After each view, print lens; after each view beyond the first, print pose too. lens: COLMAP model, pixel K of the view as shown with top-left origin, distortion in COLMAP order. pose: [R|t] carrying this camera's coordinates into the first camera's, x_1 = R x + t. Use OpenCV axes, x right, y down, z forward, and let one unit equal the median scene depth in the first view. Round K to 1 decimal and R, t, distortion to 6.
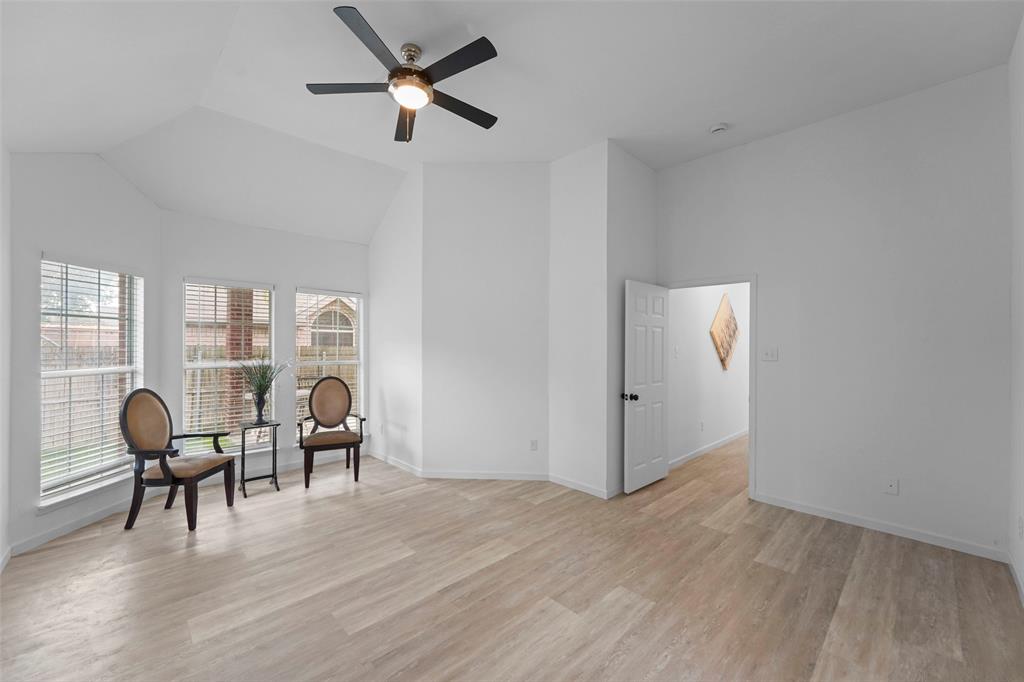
lens RADIAL K [[408.1, 0, 510.9], [0, 408.1, 341.0], [0, 0, 1]] dist [0.014760, -0.002793]
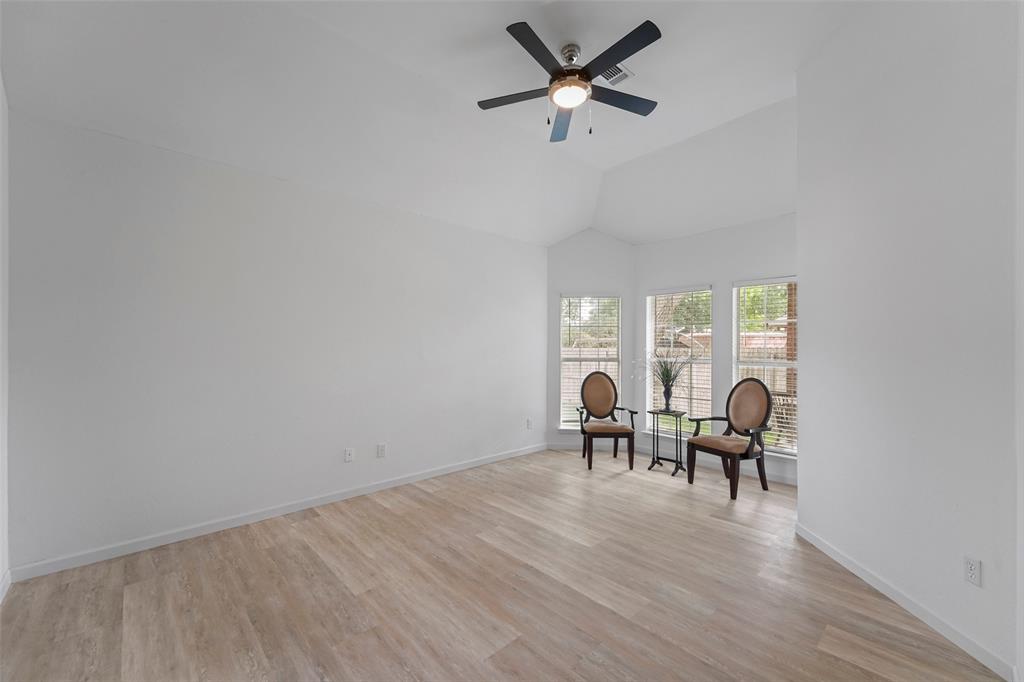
lens RADIAL K [[408.1, 0, 510.9], [0, 408.1, 346.4], [0, 0, 1]] dist [0.014760, -0.002793]
pose [[-0.018782, -0.002829, -0.999820, 0.672271], [0.007631, 0.999966, -0.002973, 0.021108], [0.999794, -0.007686, -0.018760, 0.714283]]
